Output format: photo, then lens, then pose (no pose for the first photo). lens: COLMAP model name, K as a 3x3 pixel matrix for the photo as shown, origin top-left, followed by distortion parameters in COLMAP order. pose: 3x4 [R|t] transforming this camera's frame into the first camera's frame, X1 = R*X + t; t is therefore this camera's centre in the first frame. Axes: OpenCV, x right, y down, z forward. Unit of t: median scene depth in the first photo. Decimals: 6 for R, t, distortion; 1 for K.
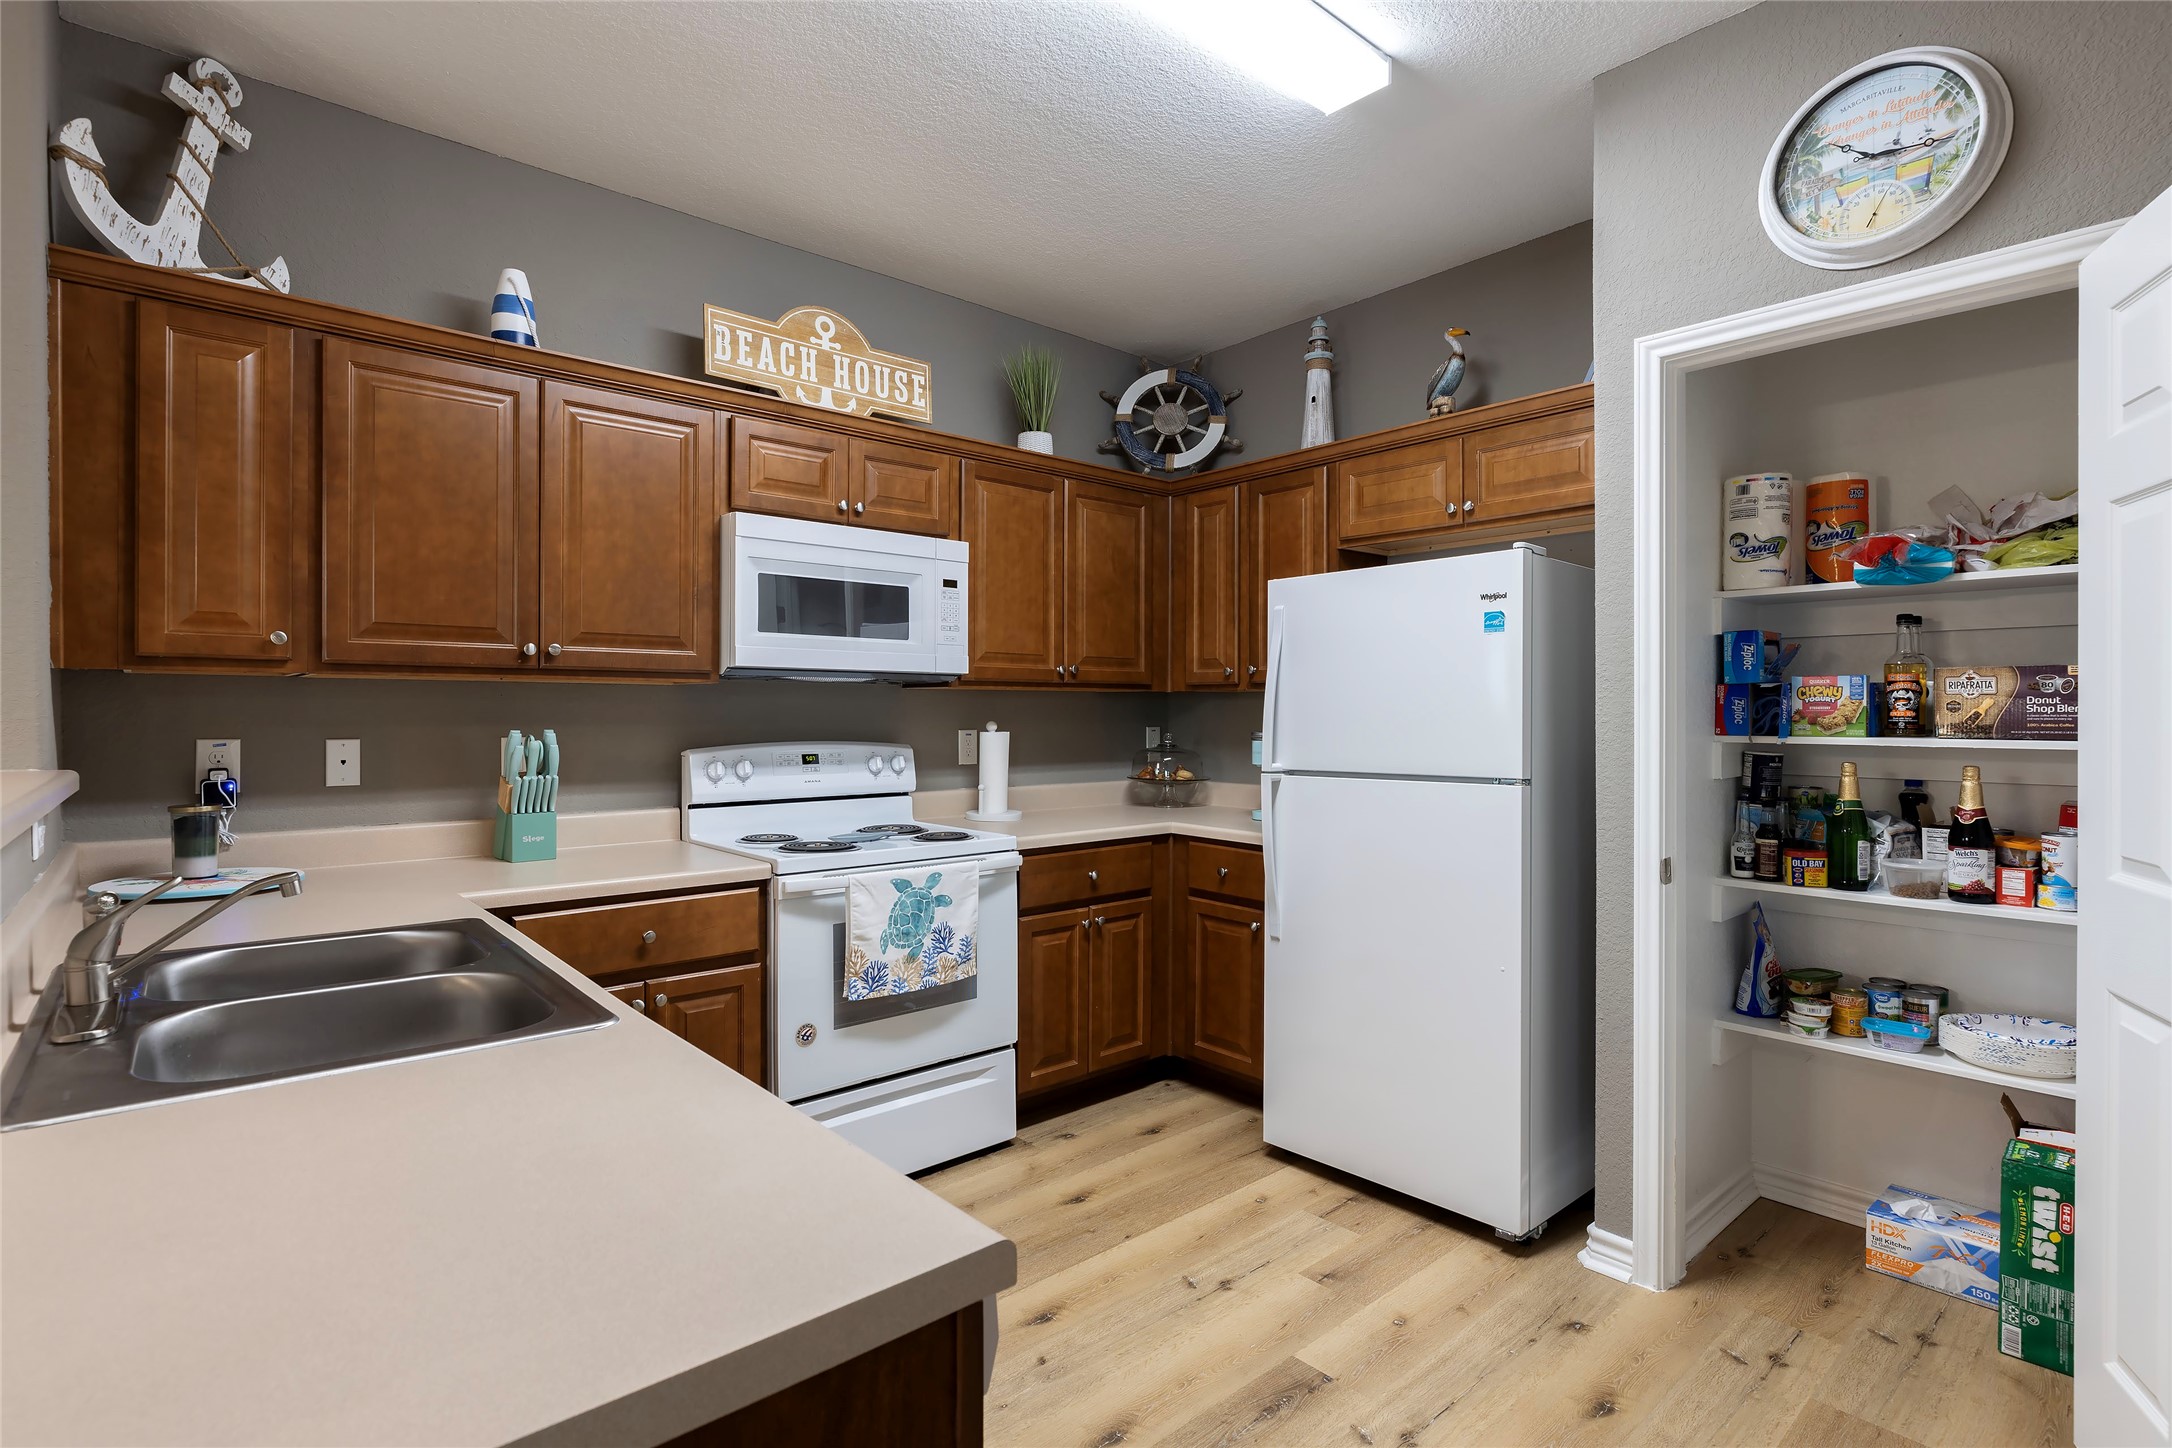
lens RADIAL K [[1054.5, 0, 1082.4], [0, 1054.5, 718.6], [0, 0, 1]] dist [-0.009540, 0.000718]
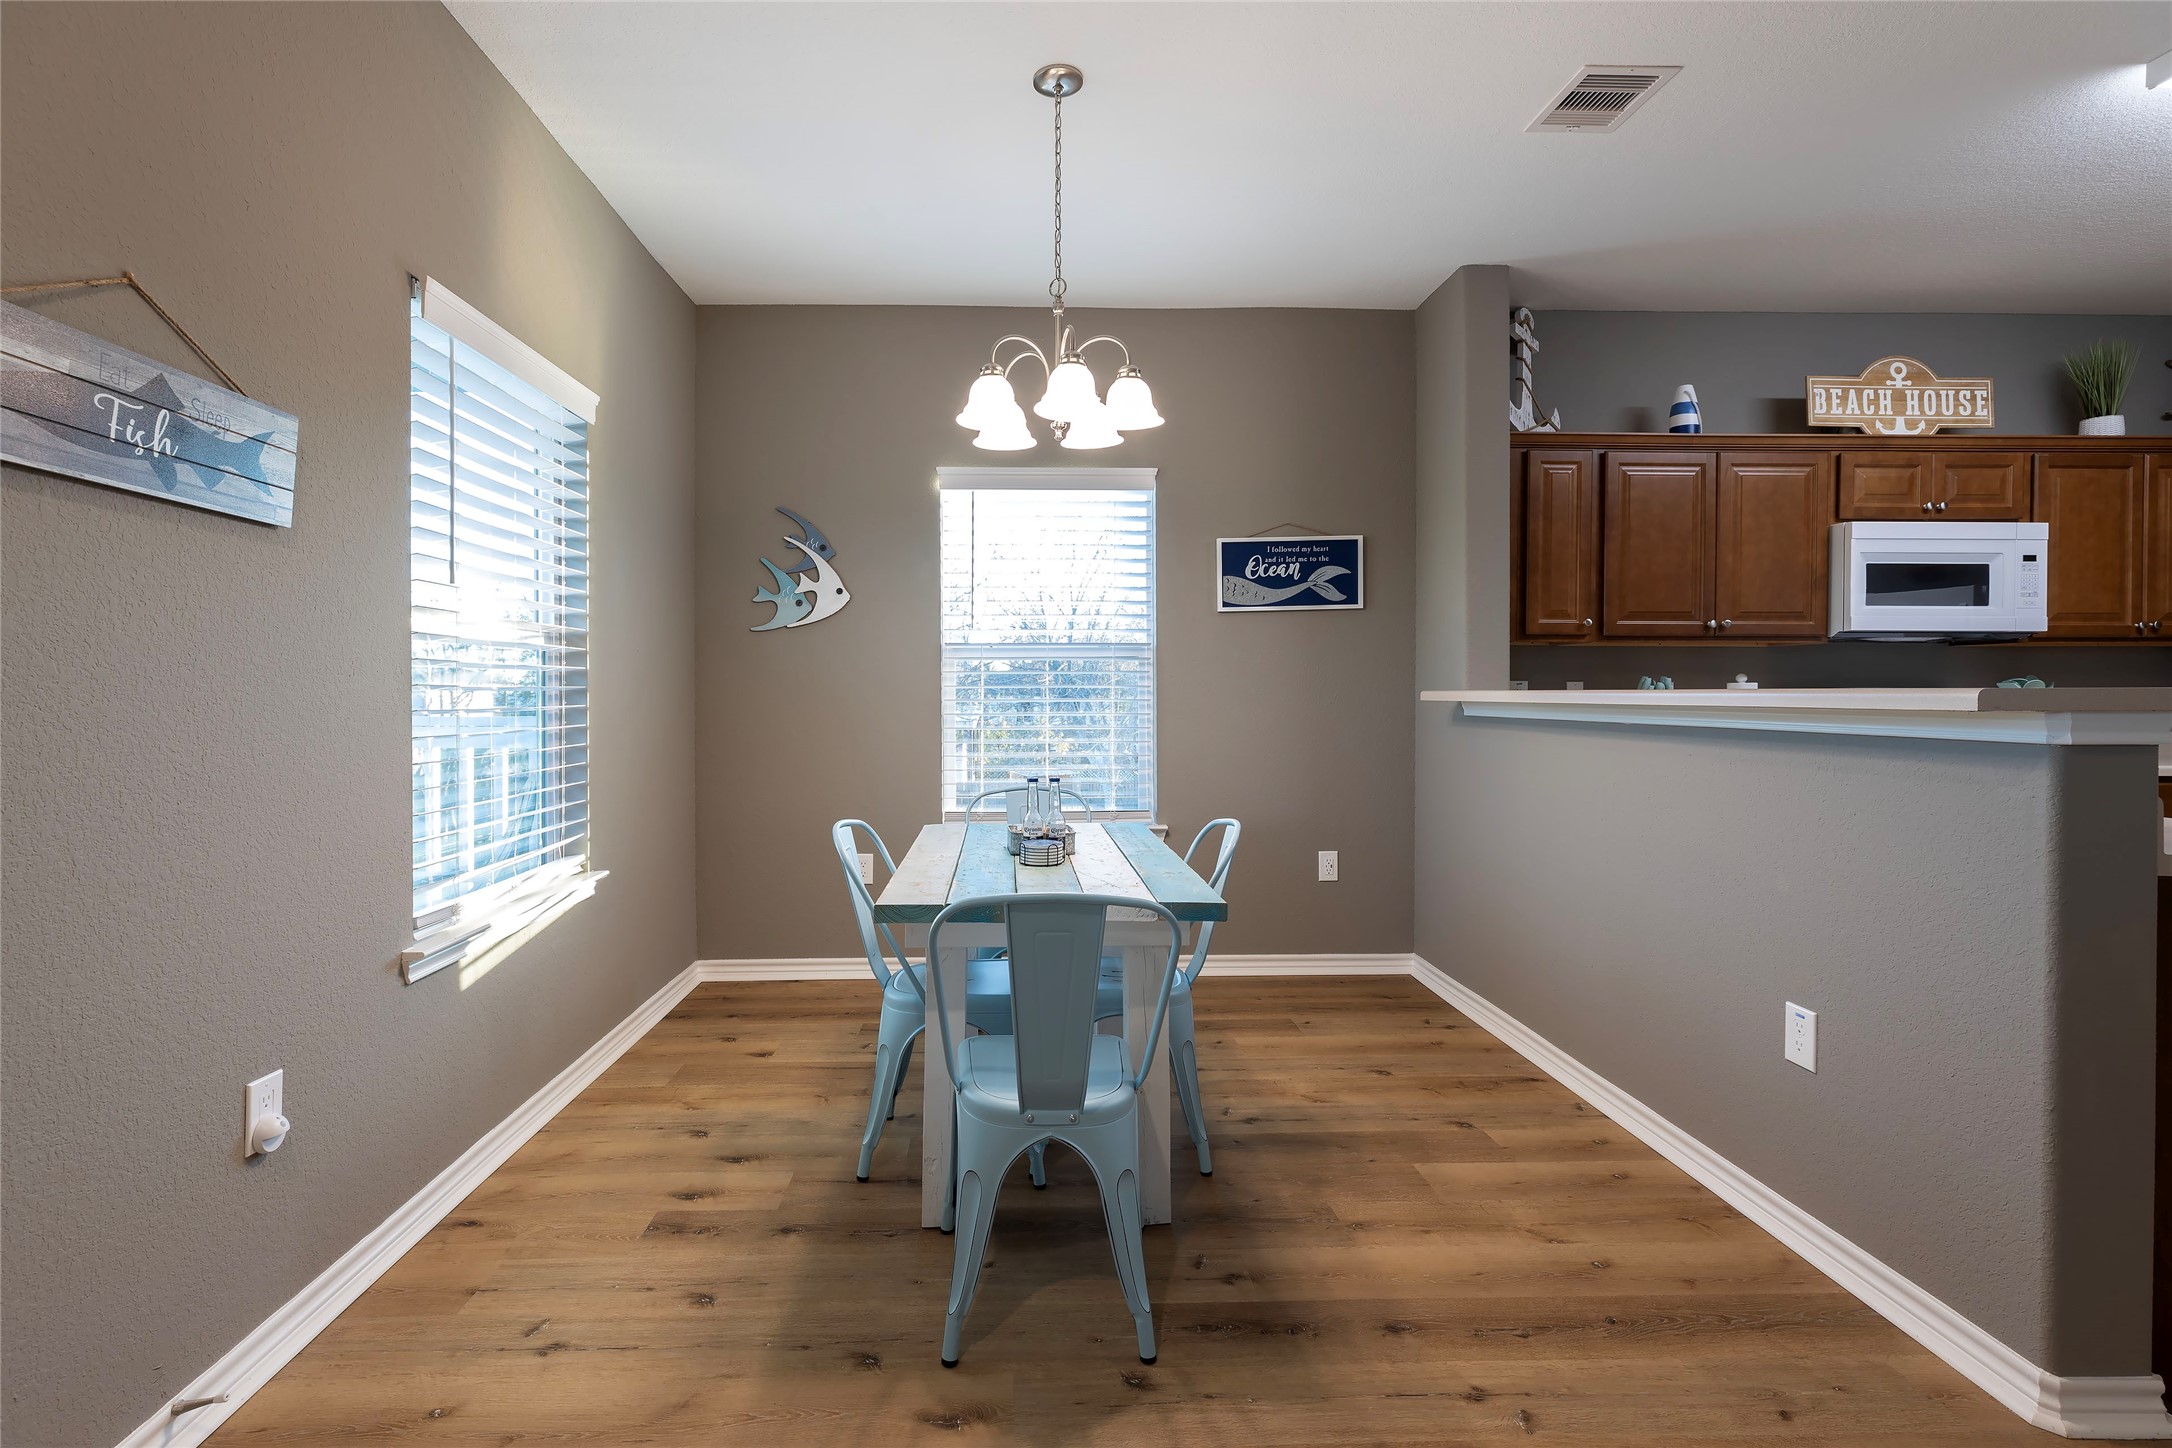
lens RADIAL K [[1001.4, 0, 1051.9], [0, 1001.4, 700.8], [0, 0, 1]] dist [0.000266, -0.000216]
pose [[0.762968, -0.000231, -0.646436, -0.246644], [-0.003764, 0.999981, -0.004801, 0.048898], [0.646425, 0.006096, 0.762953, -0.637117]]
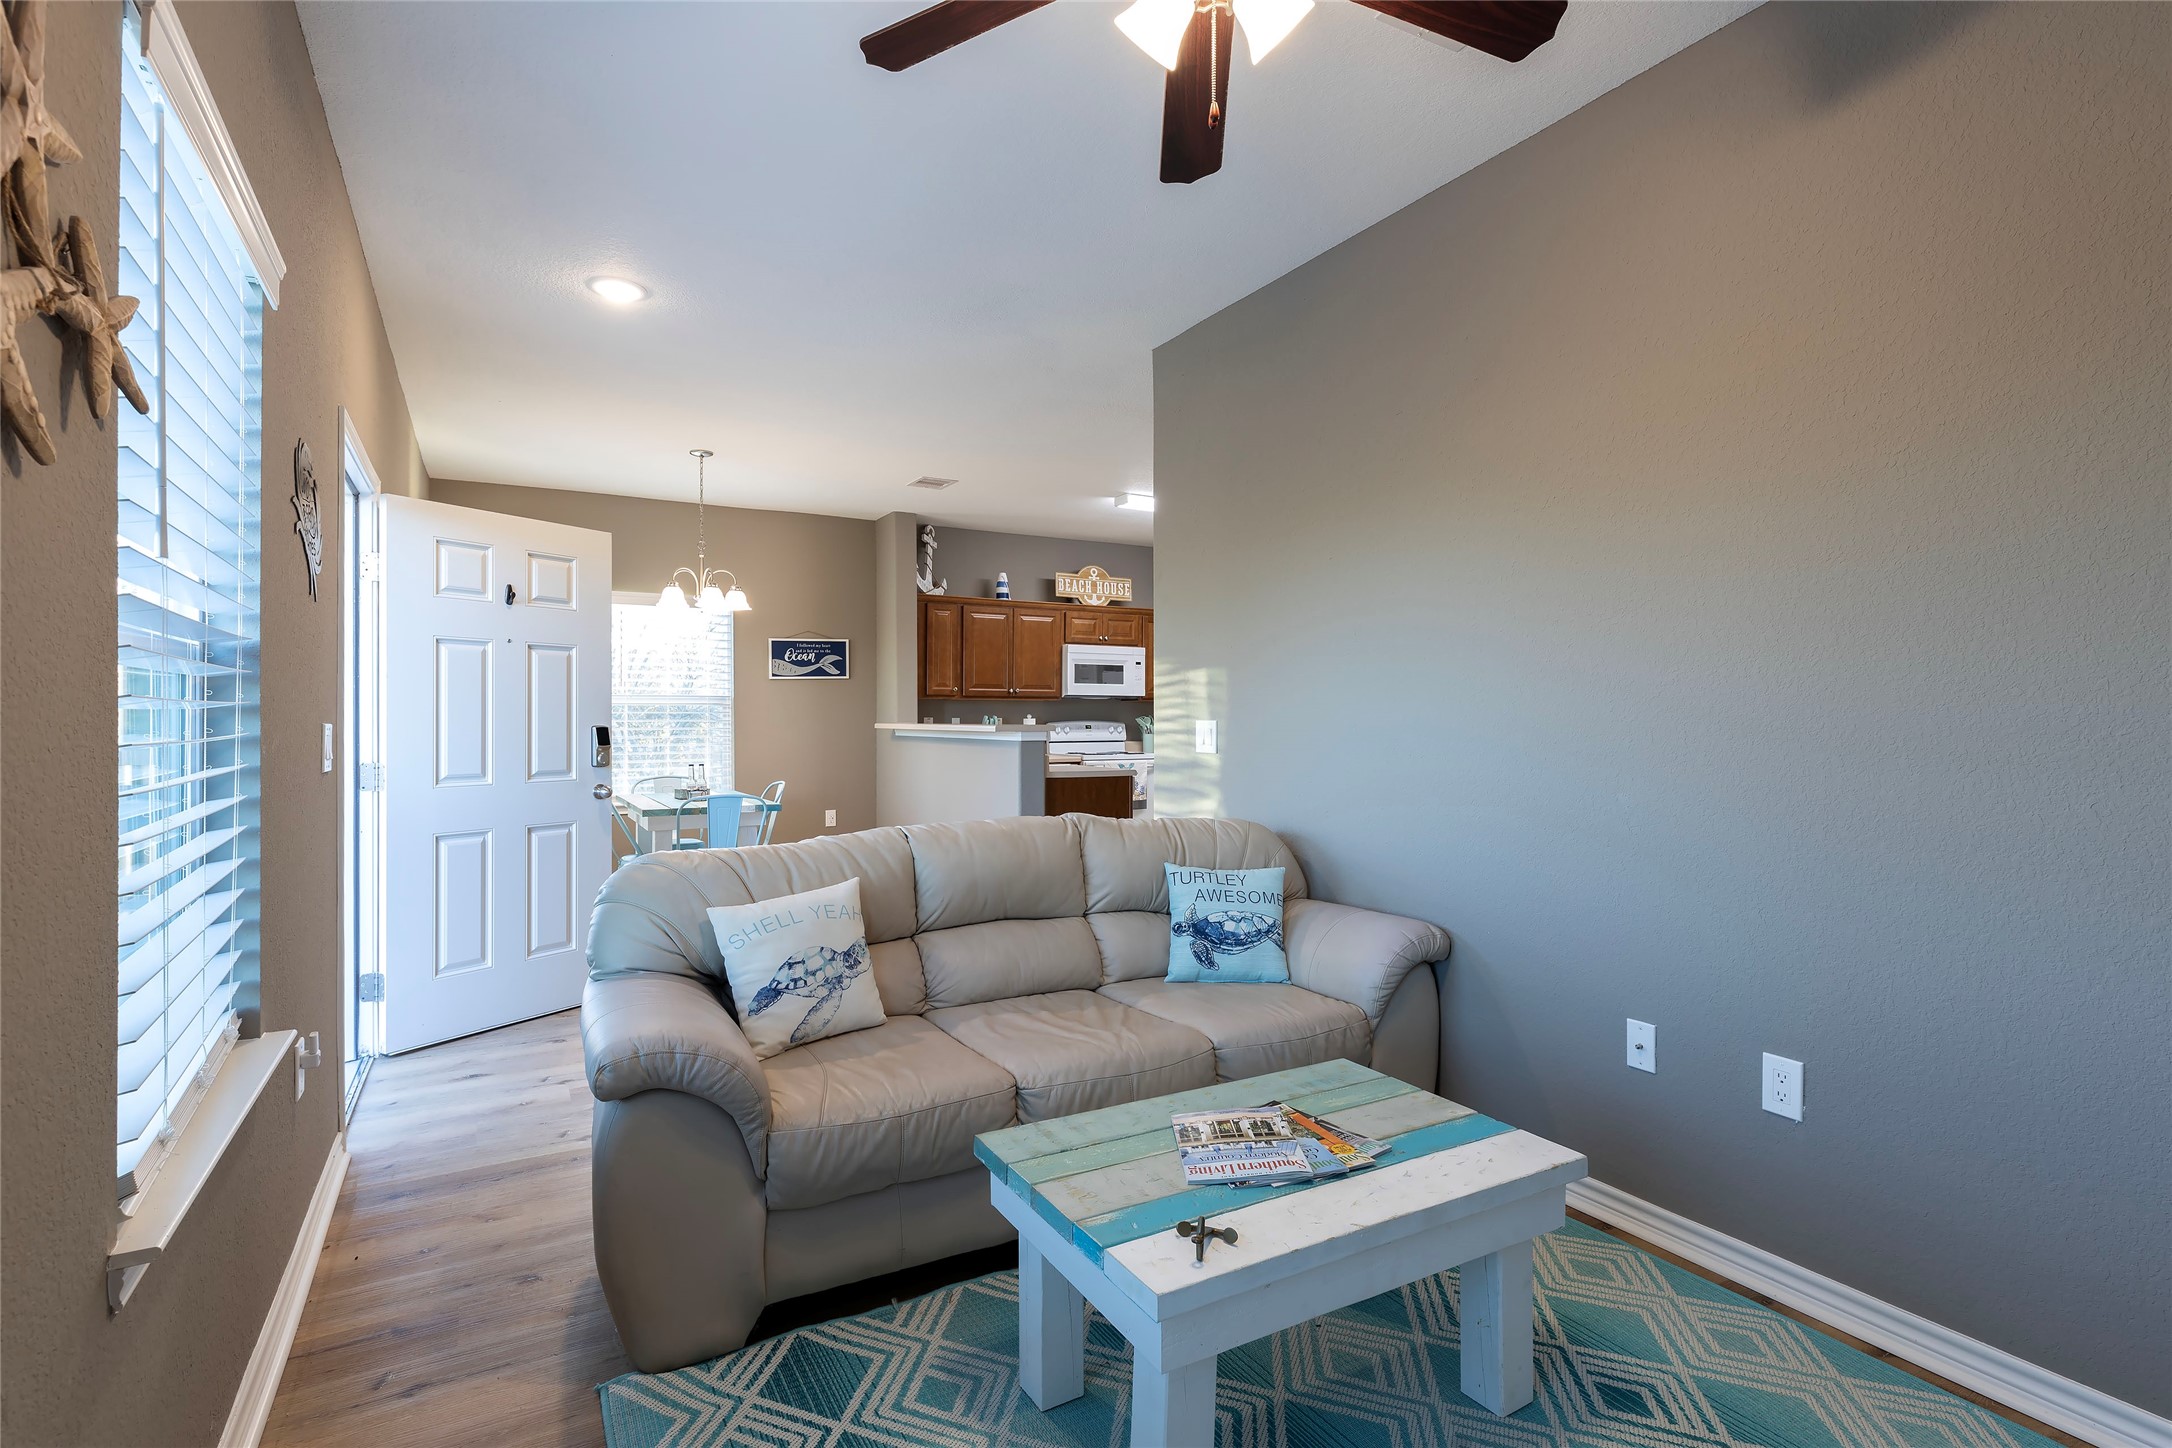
lens RADIAL K [[1017.4, 0, 1059.7], [0, 1017.4, 719.4], [0, 0, 1]] dist [0.001822, -0.000705]
pose [[0.975951, -0.003726, -0.217959, 0.259108], [0.001831, 0.999959, -0.008894, 0.043136], [0.217983, 0.008281, 0.975917, -1.681379]]
